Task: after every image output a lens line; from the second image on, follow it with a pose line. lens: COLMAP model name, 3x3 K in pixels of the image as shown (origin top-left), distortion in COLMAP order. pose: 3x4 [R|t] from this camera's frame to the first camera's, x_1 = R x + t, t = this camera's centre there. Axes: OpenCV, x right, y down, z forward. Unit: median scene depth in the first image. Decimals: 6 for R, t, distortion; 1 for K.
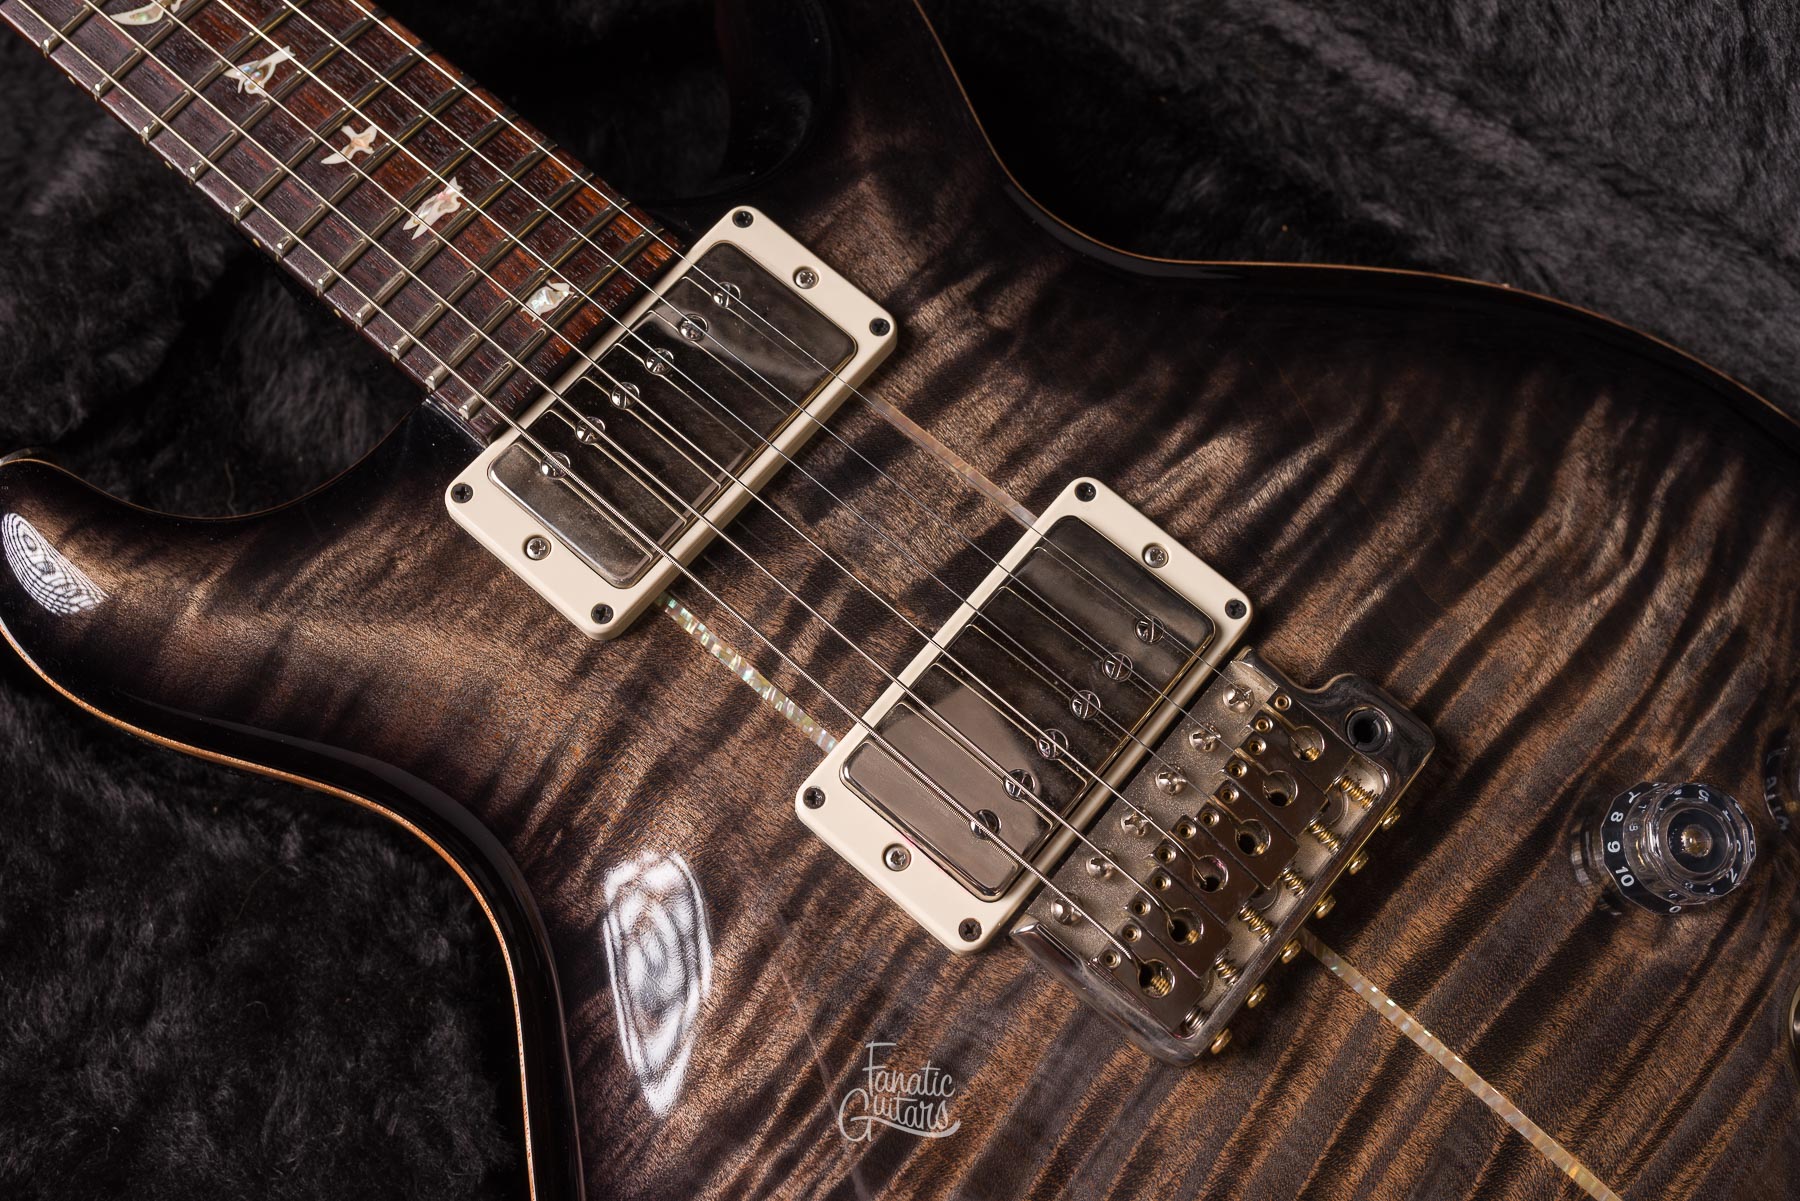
lens RADIAL K [[1788.9, 0, 902.4], [0, 1788.9, 594.6], [0, 0, 1]] dist [-0.001924, 0.003151]
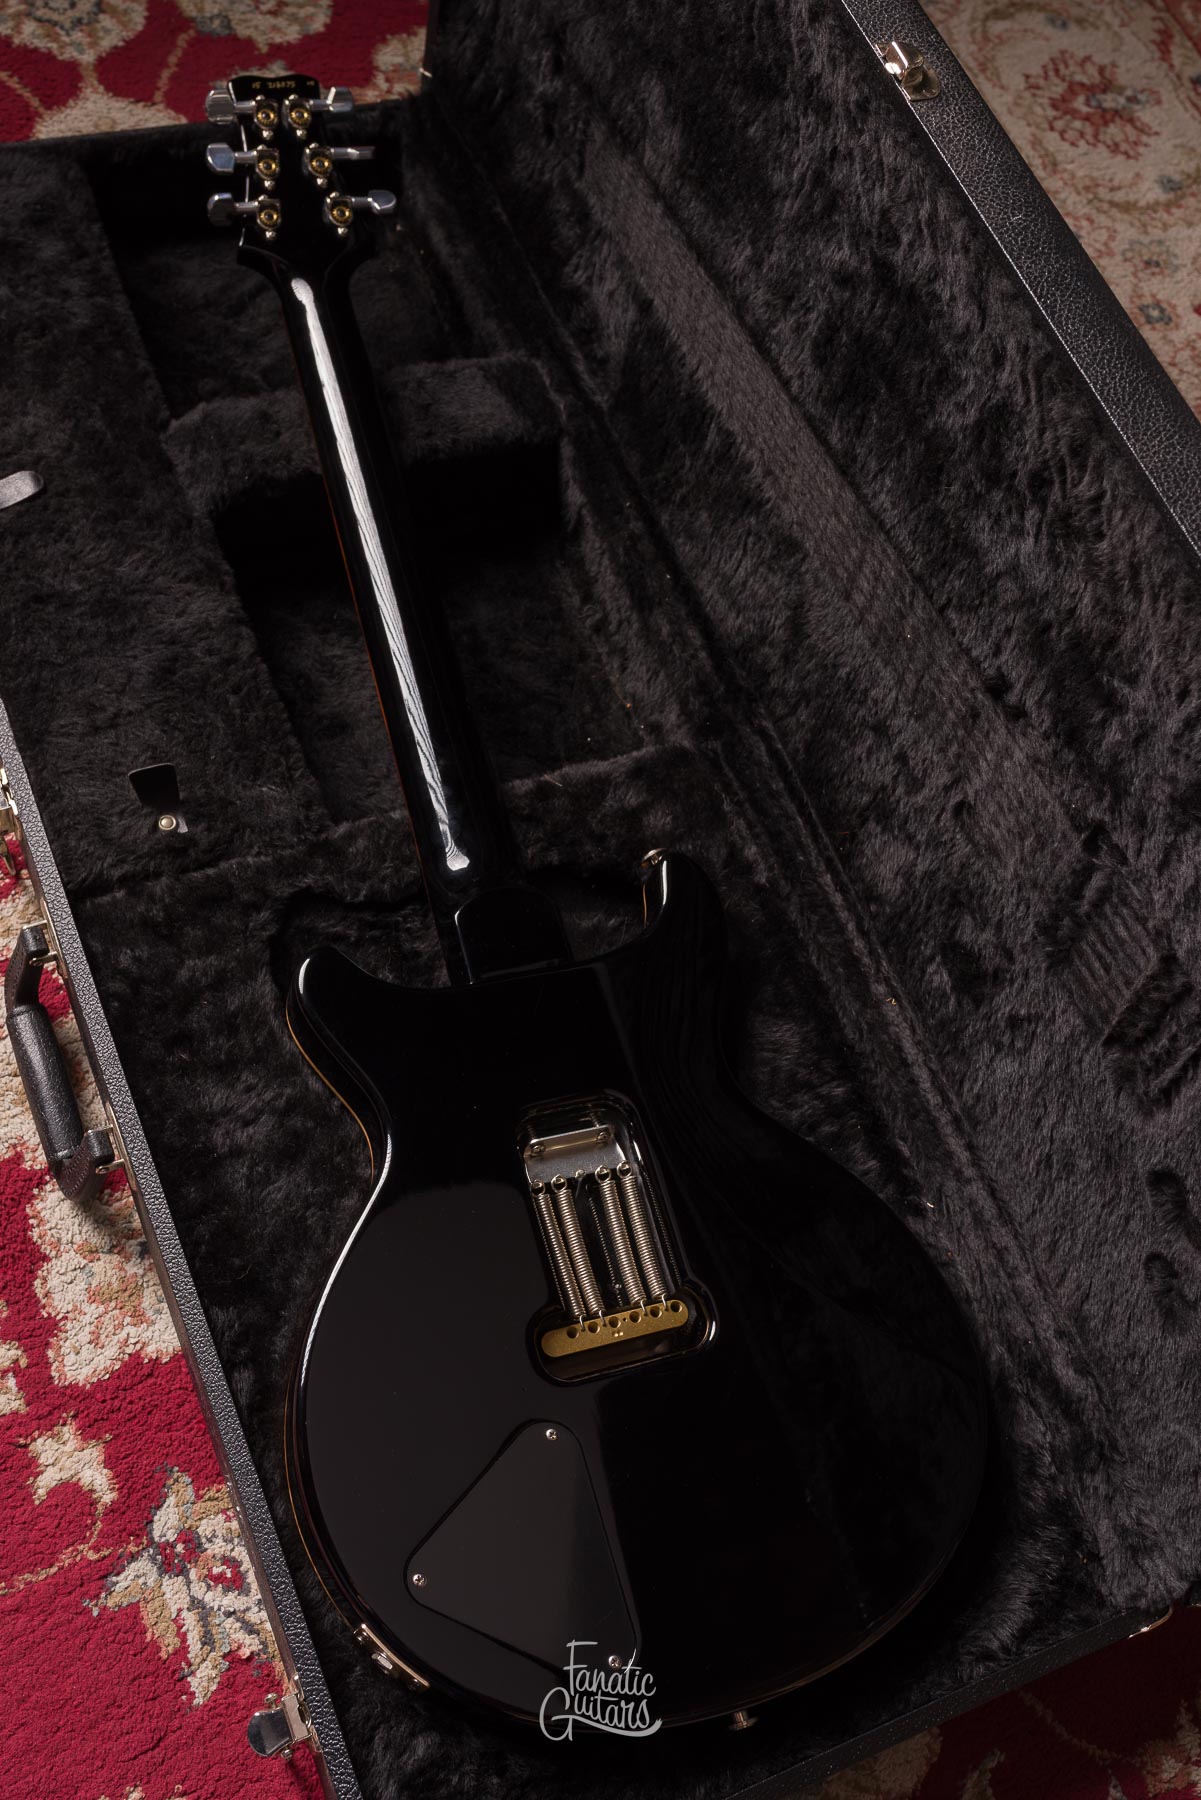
lens RADIAL K [[1916.8, 0, 620.6], [0, 1916.8, 892.9], [0, 0, 1]] dist [-0.001111, -0.012922]
pose [[0.833734, 0.535607, -0.134214, 0.163740], [-0.551557, 0.796418, -0.247998, 0.373615], [-0.025939, 0.280791, 0.959418, -1.595405]]
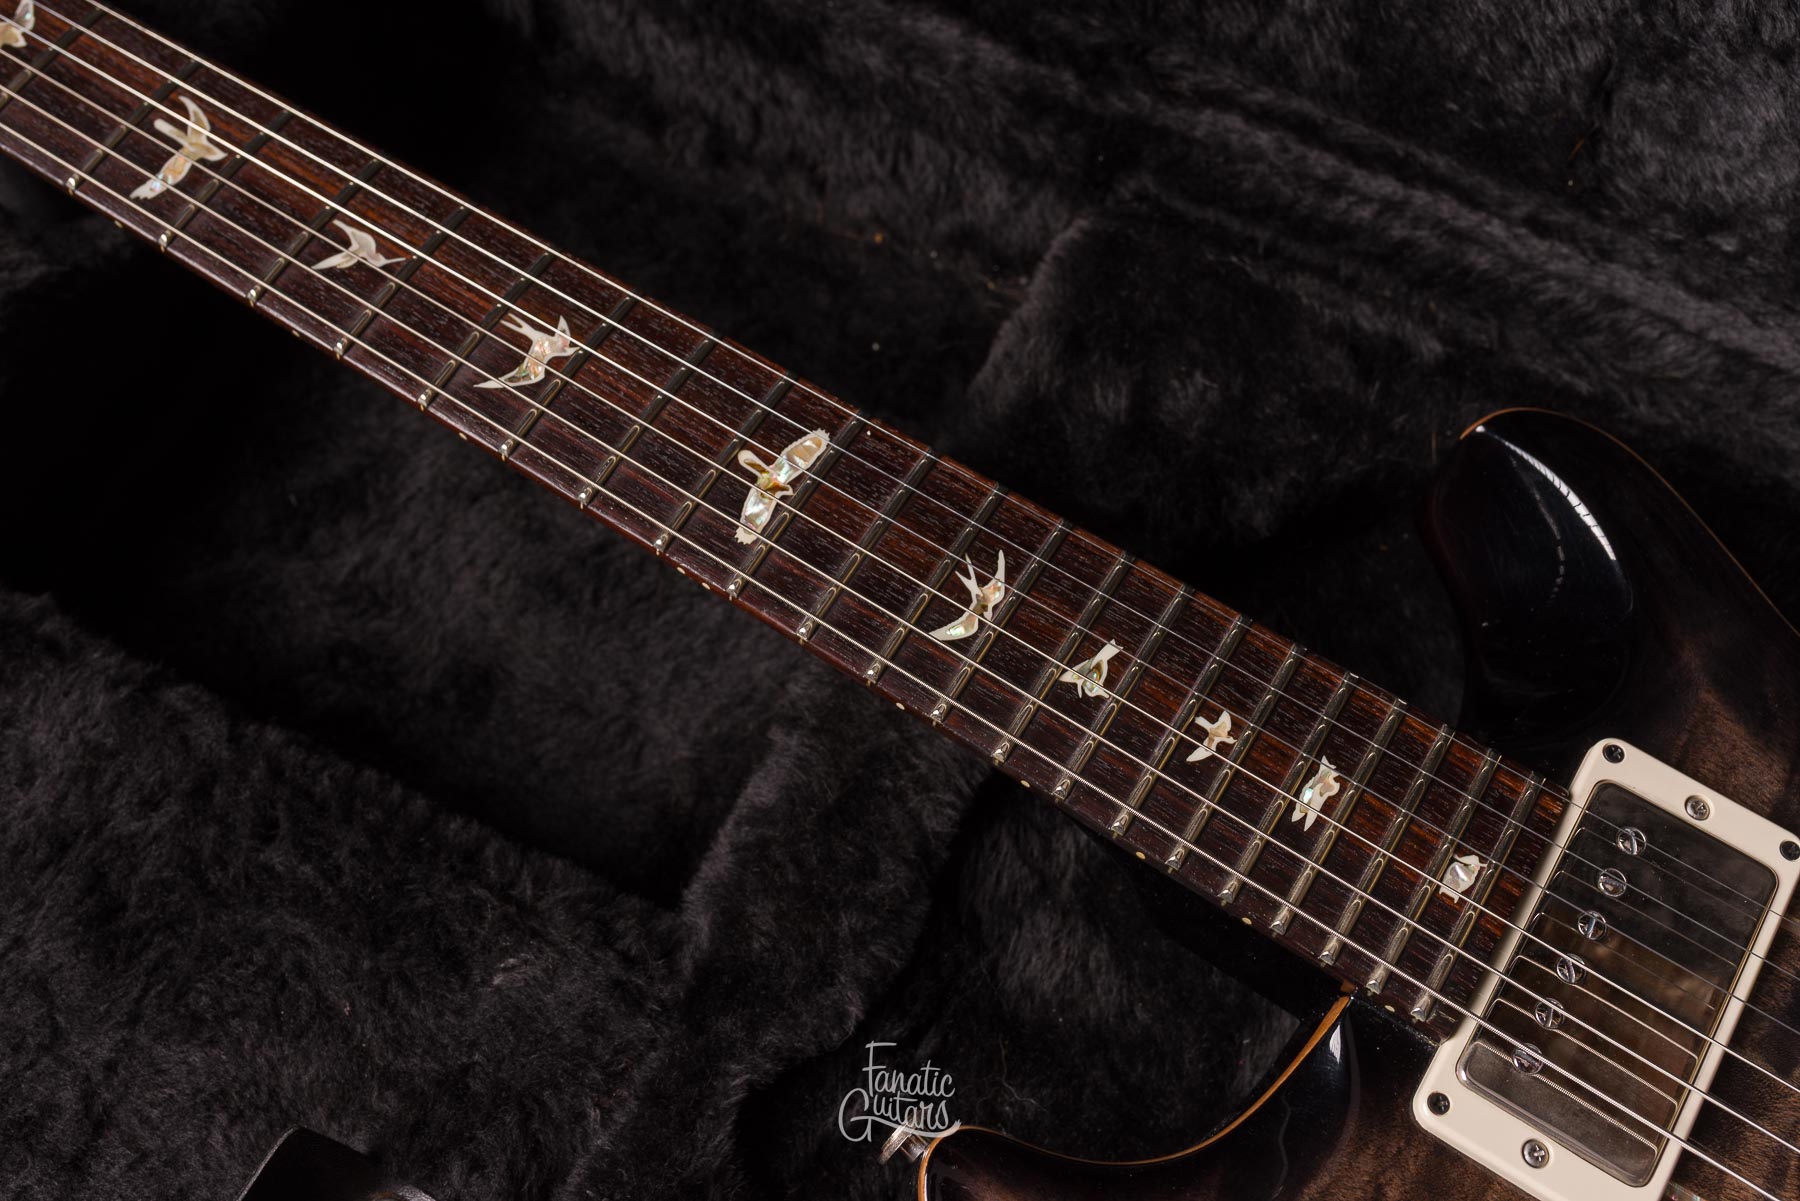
lens RADIAL K [[1788.9, 0, 902.4], [0, 1788.9, 594.6], [0, 0, 1]] dist [-0.001924, 0.003151]
pose [[0.990005, -0.138772, 0.025159, -0.508355], [0.140663, 0.984494, -0.104813, -0.260082], [-0.010224, 0.107304, 0.994174, 0.031491]]
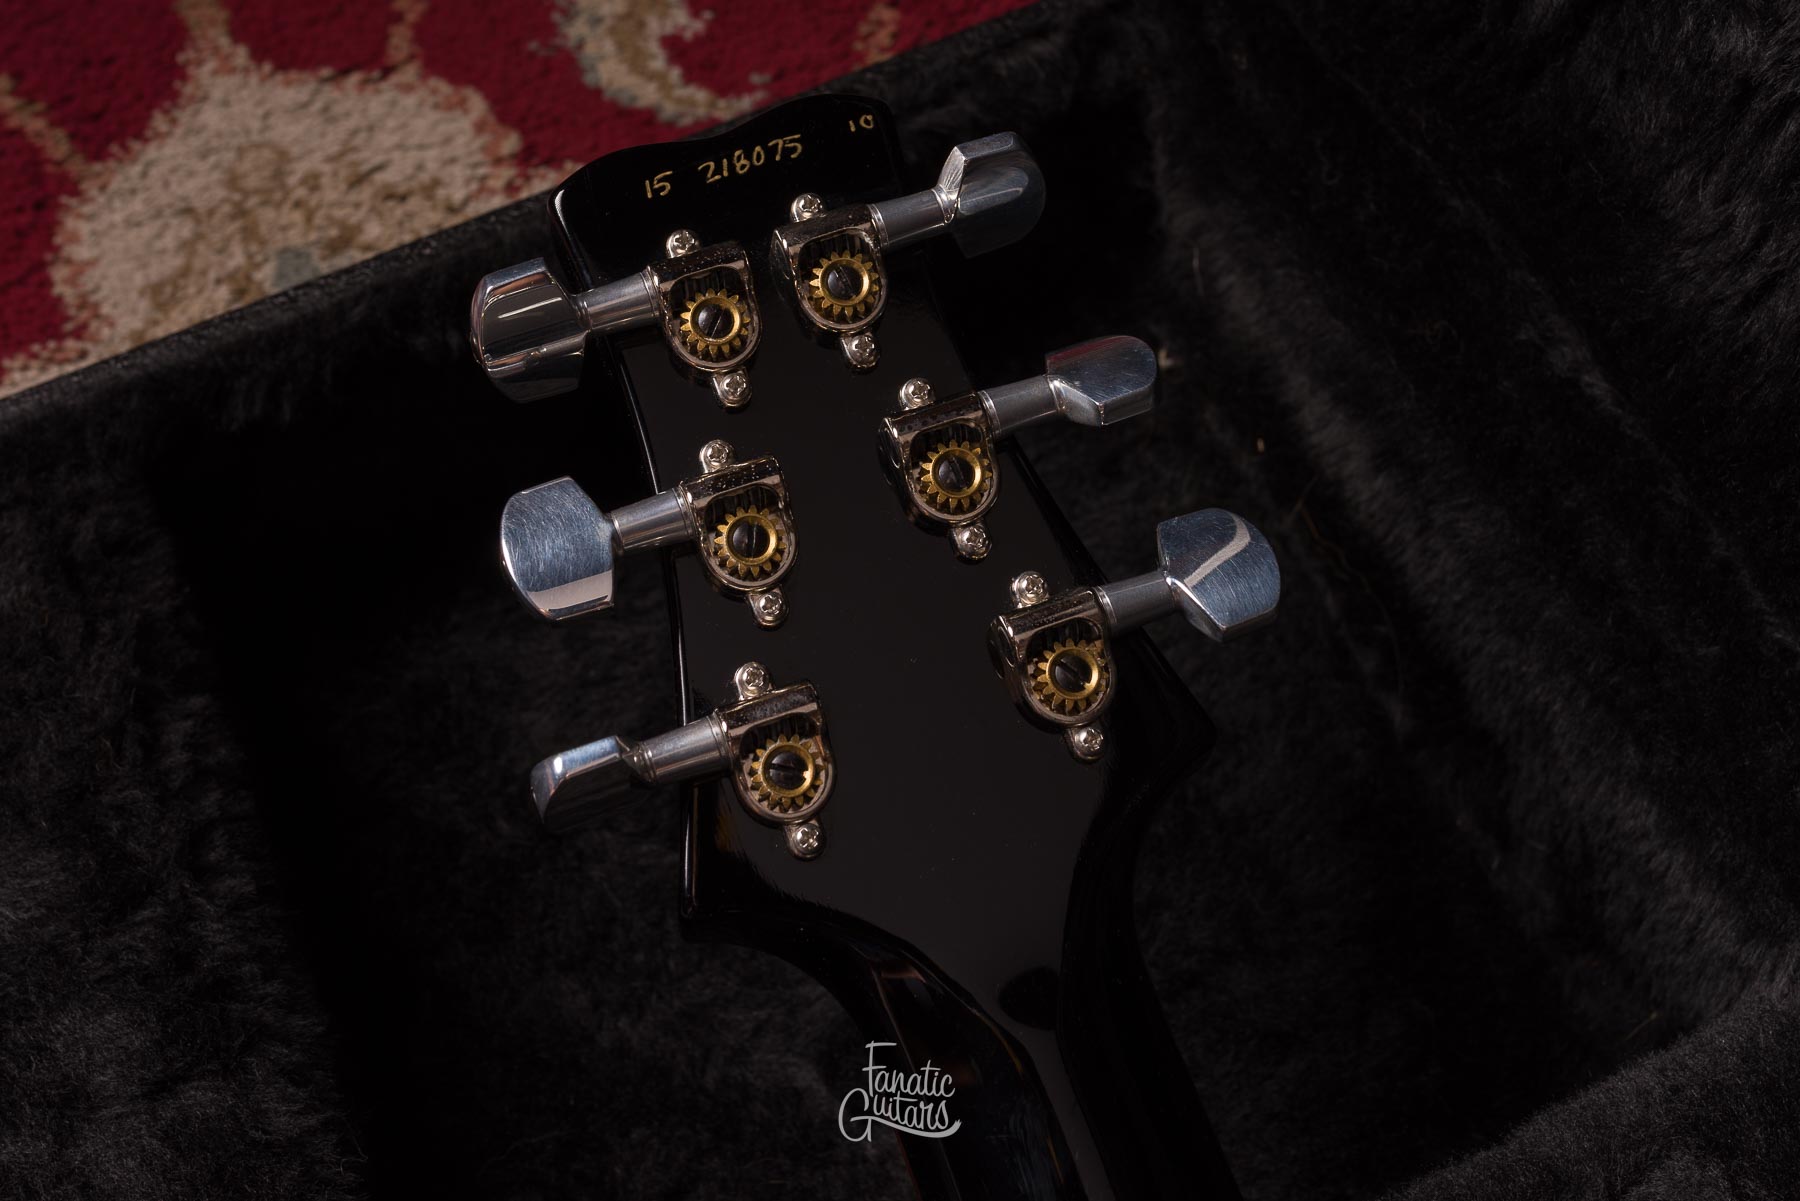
lens RADIAL K [[2300.9, 0, 839.0], [0, 2300.9, 441.0], [0, 0, 1]] dist [-0.004583, -0.010785]
pose [[0.864799, 0.410090, -0.289739, -1.148340], [-0.468126, 0.867185, -0.169845, -0.982411], [0.181606, 0.282516, 0.941915, 0.303717]]
